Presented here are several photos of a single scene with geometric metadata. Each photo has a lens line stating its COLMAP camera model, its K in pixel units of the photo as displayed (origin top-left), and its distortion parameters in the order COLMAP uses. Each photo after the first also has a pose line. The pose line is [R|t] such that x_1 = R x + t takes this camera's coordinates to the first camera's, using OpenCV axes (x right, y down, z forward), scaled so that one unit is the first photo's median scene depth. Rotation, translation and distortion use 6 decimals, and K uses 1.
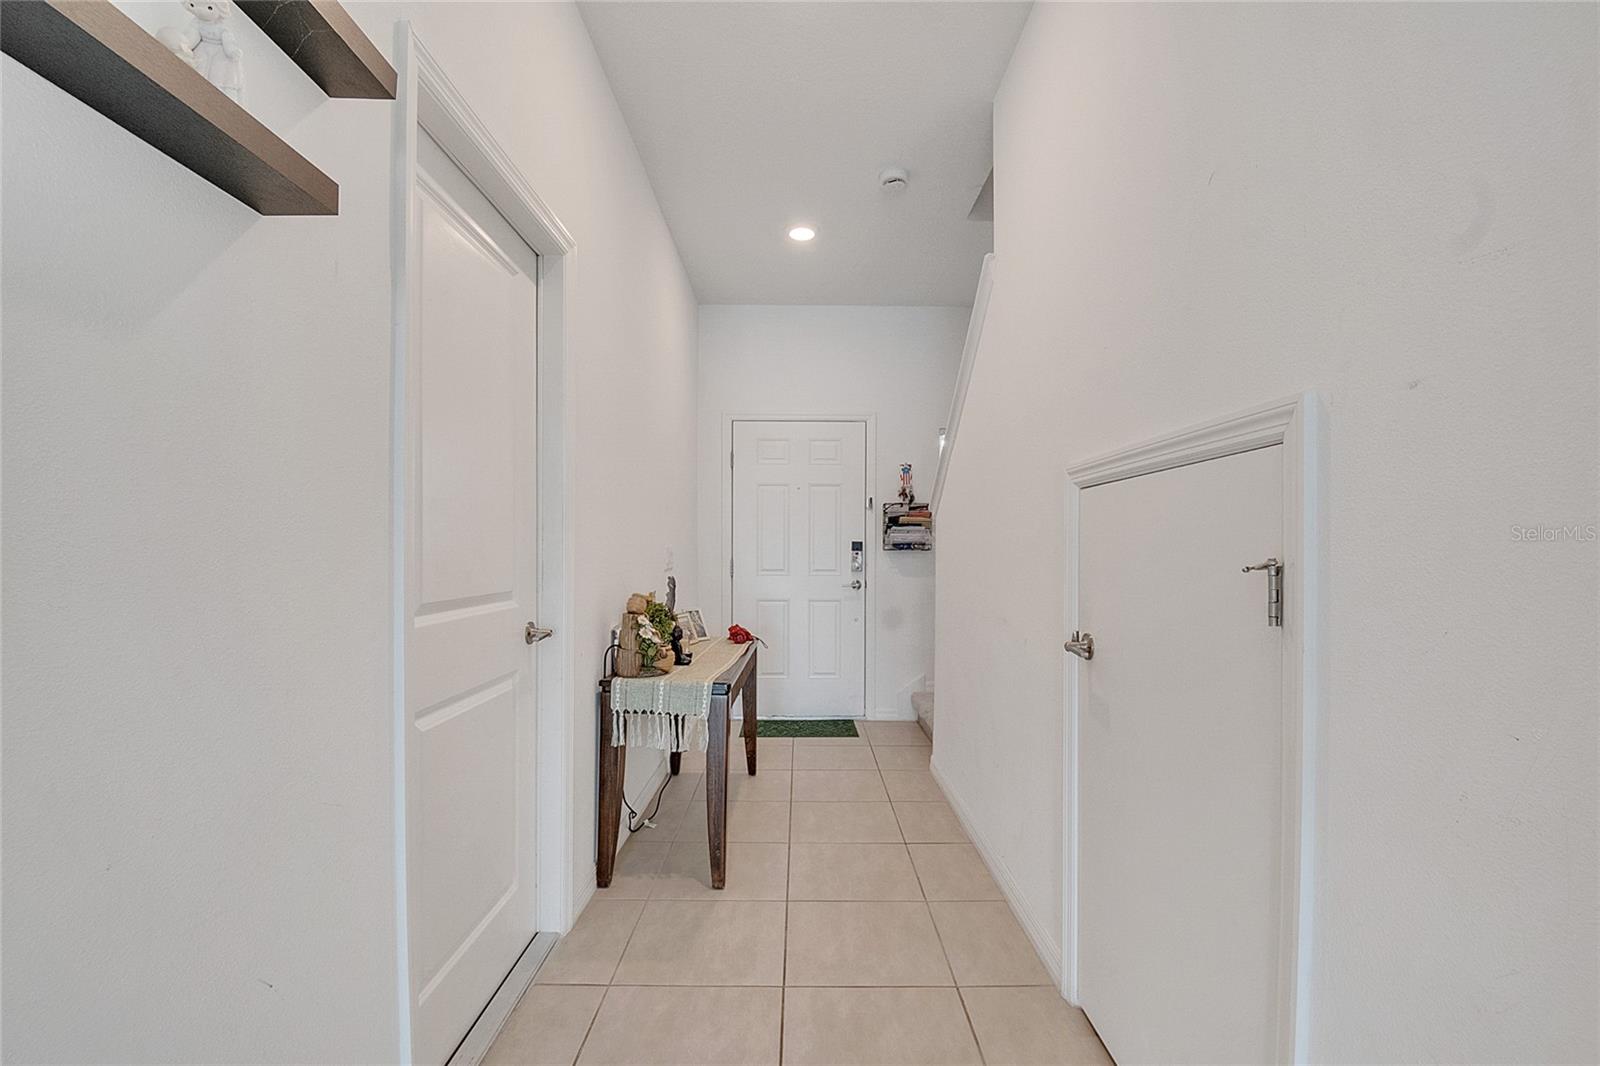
lens RADIAL K [[718.2, 0, 816.3], [0, 718.2, 543.7], [0, 0, 1]] dist [-0.003235, -0.000895]
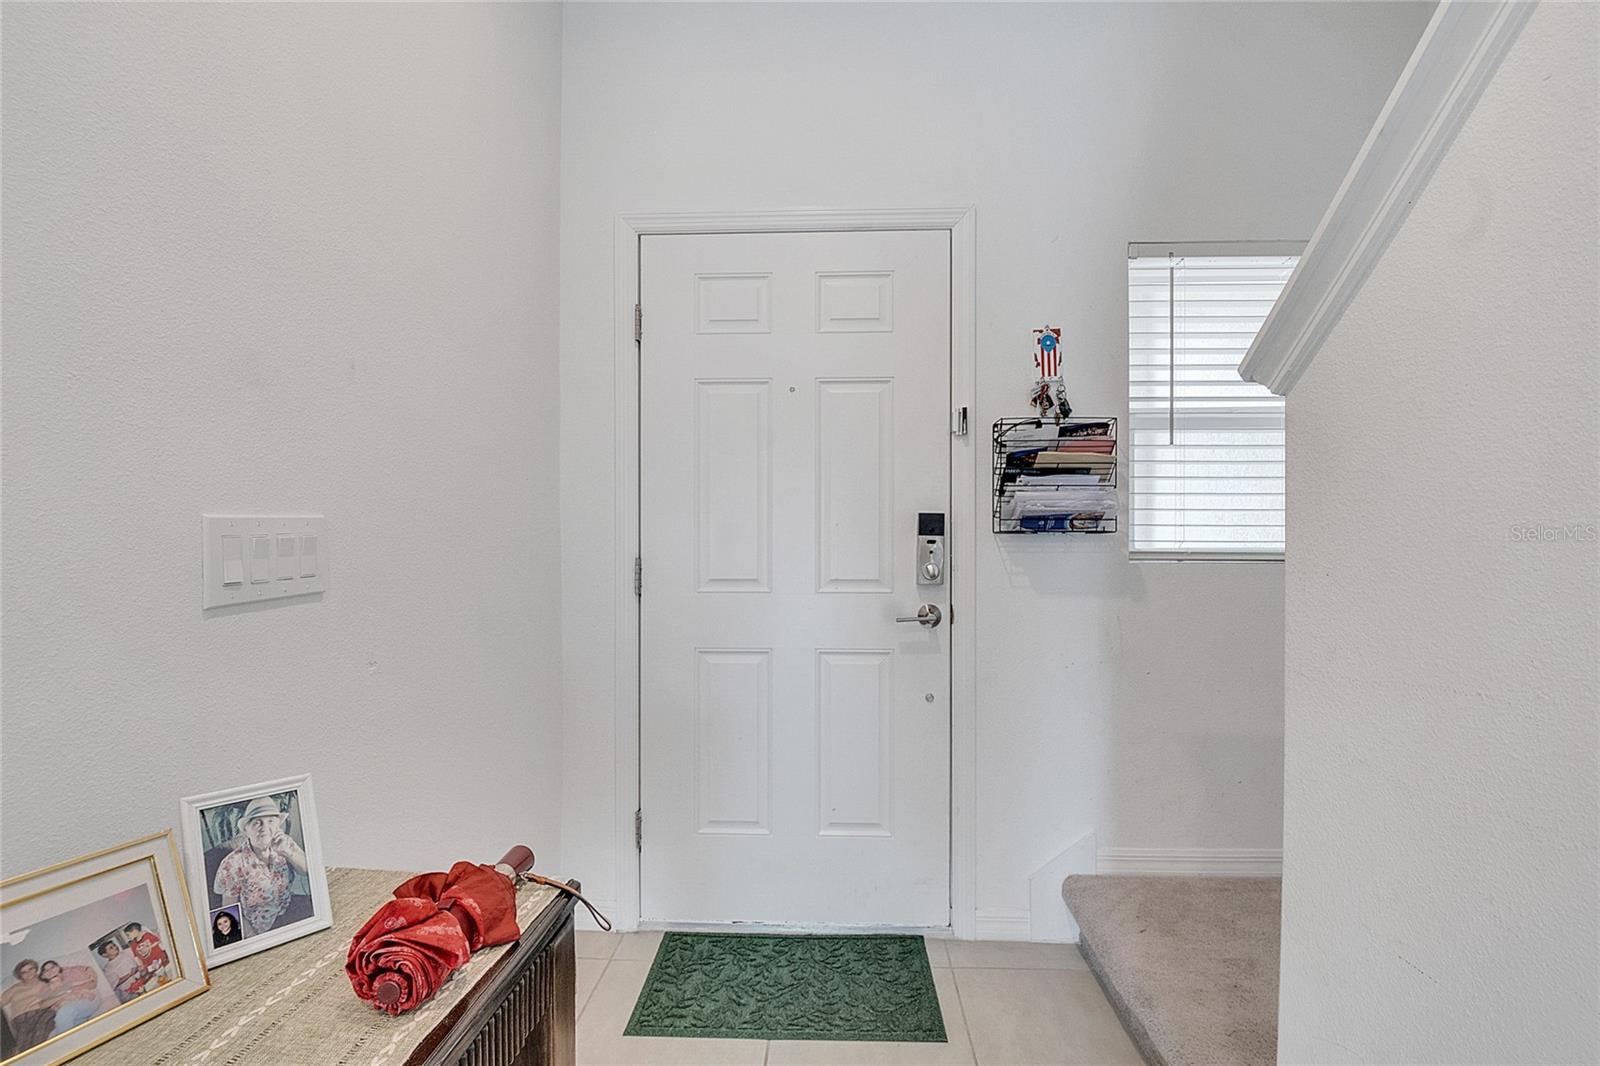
lens RADIAL K [[718.2, 0, 816.3], [0, 718.2, 543.7], [0, 0, 1]] dist [-0.003235, -0.000895]
pose [[0.999059, -0.004105, -0.043183, 0.013290], [0.004575, 0.999931, 0.010798, 0.017324], [0.043135, -0.010985, 0.999009, 0.998762]]
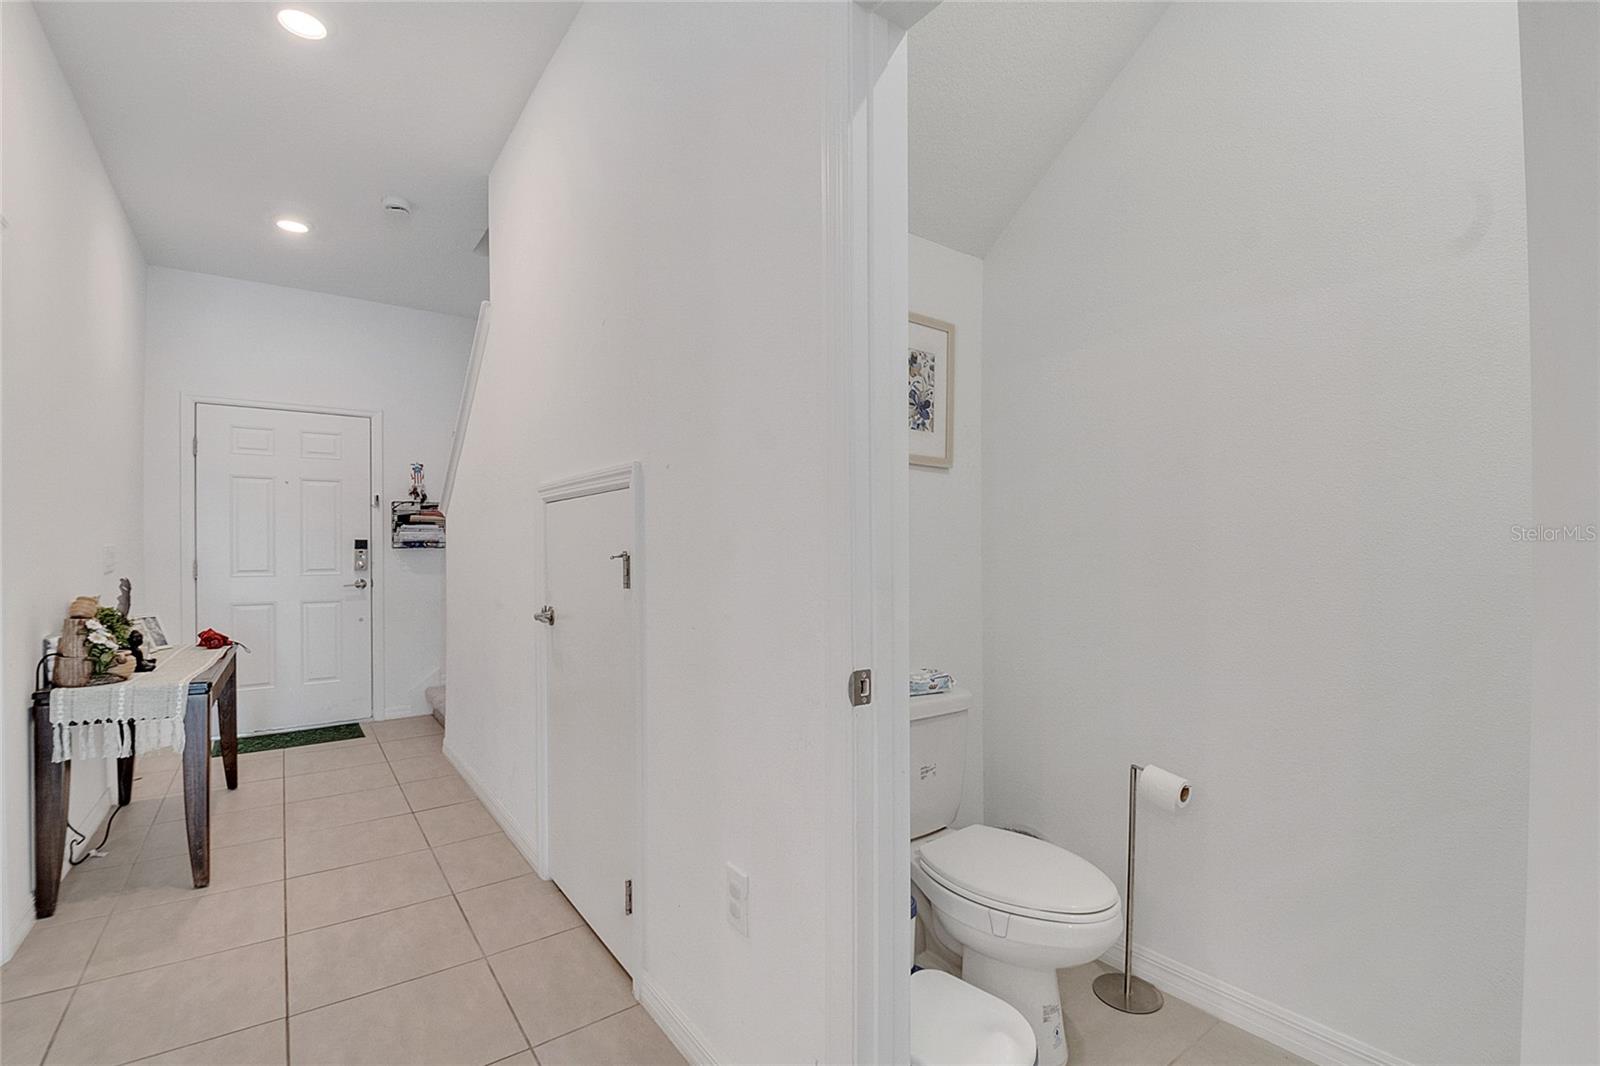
lens RADIAL K [[714.2, 0, 814.2], [0, 714.2, 551.2], [0, 0, 1]] dist [-0.000633, -0.012824]
pose [[0.814941, -0.009024, 0.579474, -0.004647], [0.000686, 0.999893, 0.014606, -0.001917], [-0.579544, -0.011505, 0.814860, -0.252564]]
